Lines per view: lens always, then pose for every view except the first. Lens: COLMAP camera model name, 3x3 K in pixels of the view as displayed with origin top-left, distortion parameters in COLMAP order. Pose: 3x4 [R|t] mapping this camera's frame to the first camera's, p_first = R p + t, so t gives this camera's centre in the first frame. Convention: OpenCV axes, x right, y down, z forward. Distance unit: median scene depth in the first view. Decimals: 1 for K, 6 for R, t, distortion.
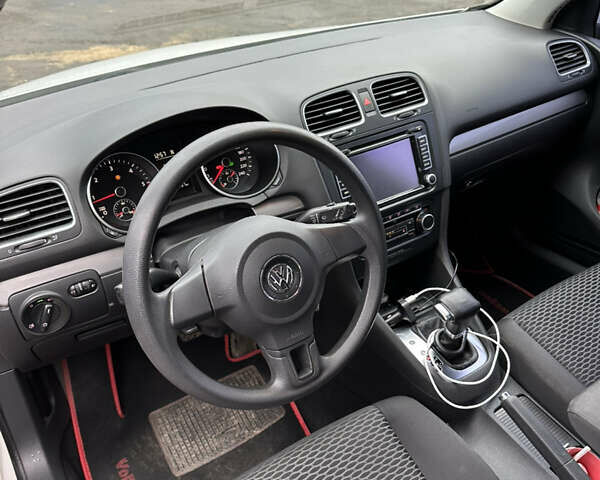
lens RADIAL K [[550.6, 0, 300.0], [0, 550.6, 240.0], [0, 0, 1]] dist [0.138614, -0.265556]
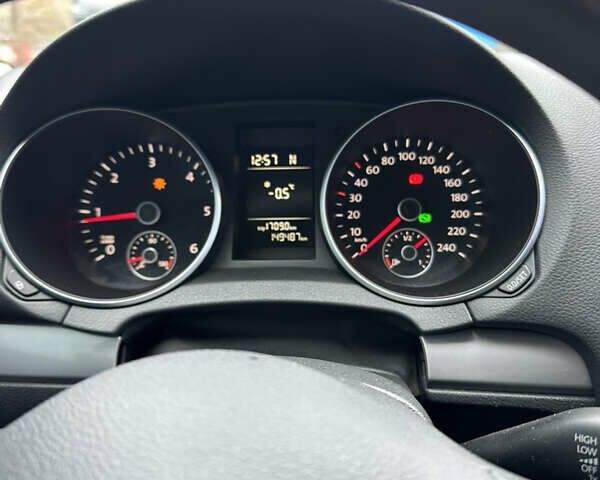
lens RADIAL K [[550.6, 0, 300.0], [0, 550.6, 240.0], [0, 0, 1]] dist [0.138614, -0.265556]
pose [[0.804854, 0.211466, -0.554520, 0.032470], [-0.315655, 0.943774, -0.098247, -0.057064], [0.502566, 0.254112, 0.826350, 0.660225]]
